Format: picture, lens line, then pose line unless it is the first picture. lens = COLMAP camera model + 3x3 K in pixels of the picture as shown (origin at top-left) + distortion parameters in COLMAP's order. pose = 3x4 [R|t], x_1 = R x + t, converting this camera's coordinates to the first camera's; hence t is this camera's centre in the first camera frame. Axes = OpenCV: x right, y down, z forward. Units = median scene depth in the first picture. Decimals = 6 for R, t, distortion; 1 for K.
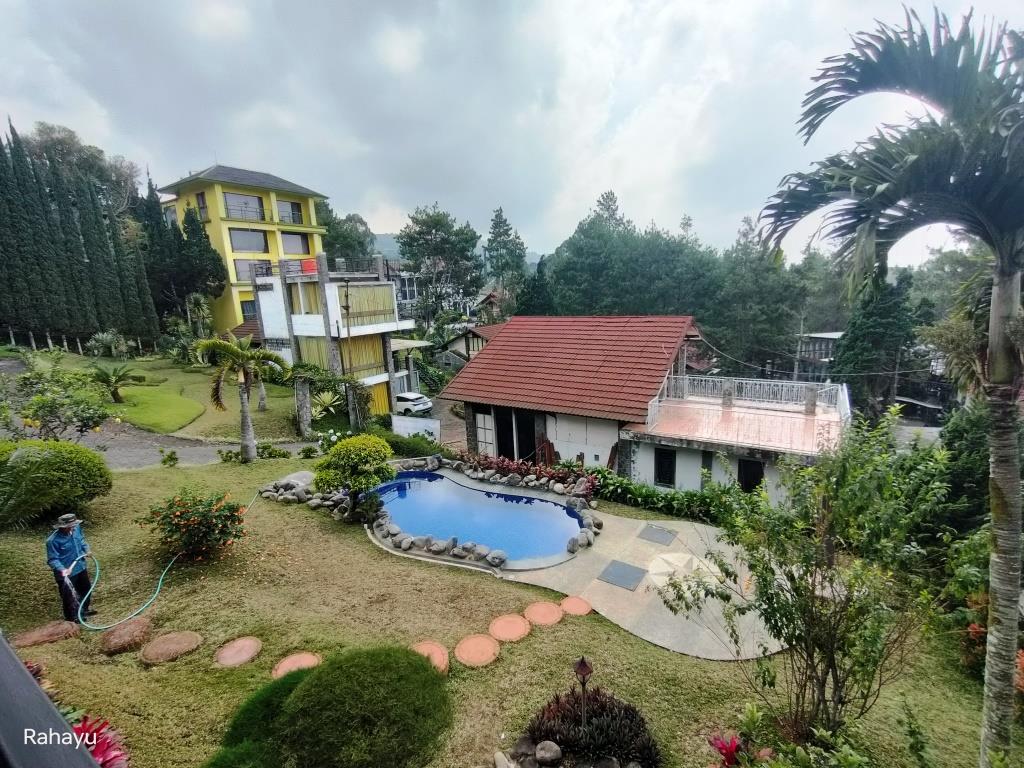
lens RADIAL K [[470.5, 0, 512.0], [0, 470.5, 384.0], [0, 0, 1]] dist [-0.000220, 0.000408]
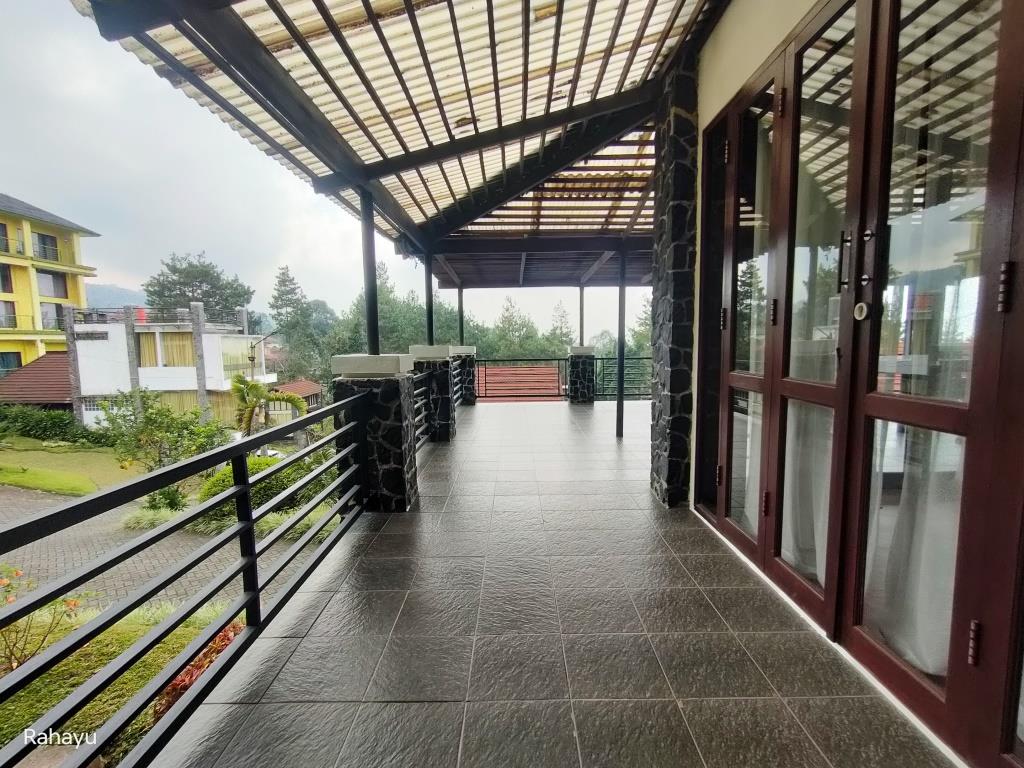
lens RADIAL K [[470.5, 0, 512.0], [0, 470.5, 384.0], [0, 0, 1]] dist [-0.000220, 0.000408]
pose [[0.850395, -0.016124, 0.525897, -0.226570], [0.085124, 0.990578, -0.107277, 0.026164], [-0.519213, 0.135994, 0.843756, -0.072947]]
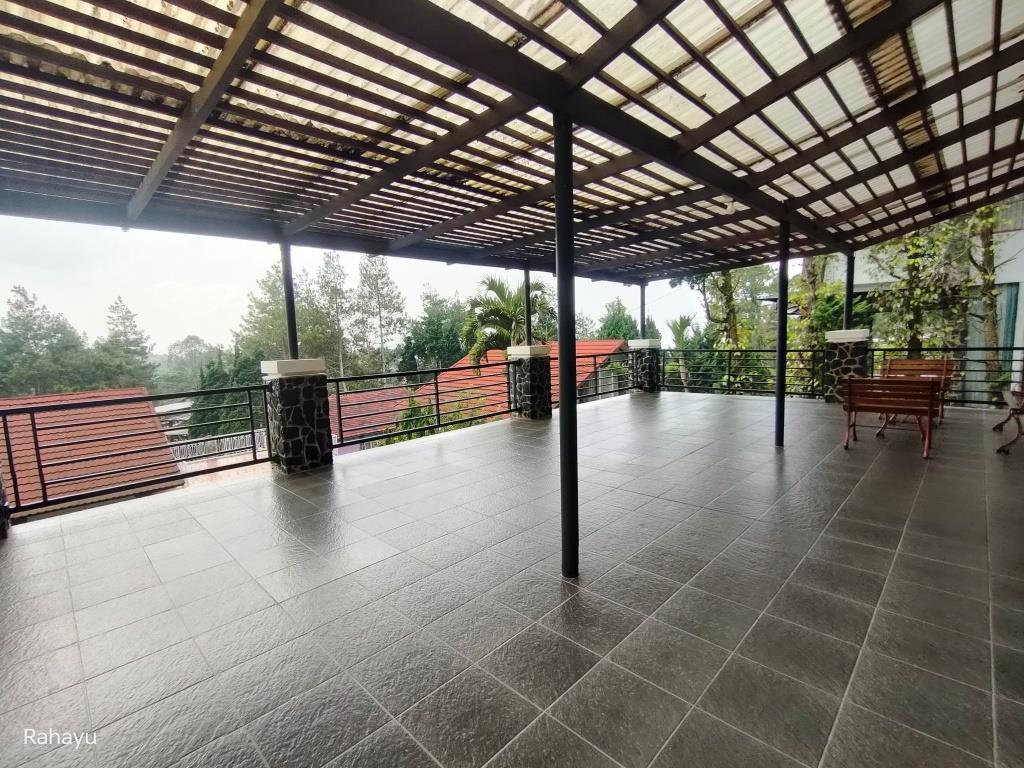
lens RADIAL K [[470.5, 0, 512.0], [0, 470.5, 384.0], [0, 0, 1]] dist [-0.000220, 0.000408]
pose [[0.217835, -0.067740, 0.973632, -0.180334], [0.230265, 0.972993, 0.016178, 0.003107], [-0.948433, 0.220670, 0.227550, 0.023036]]
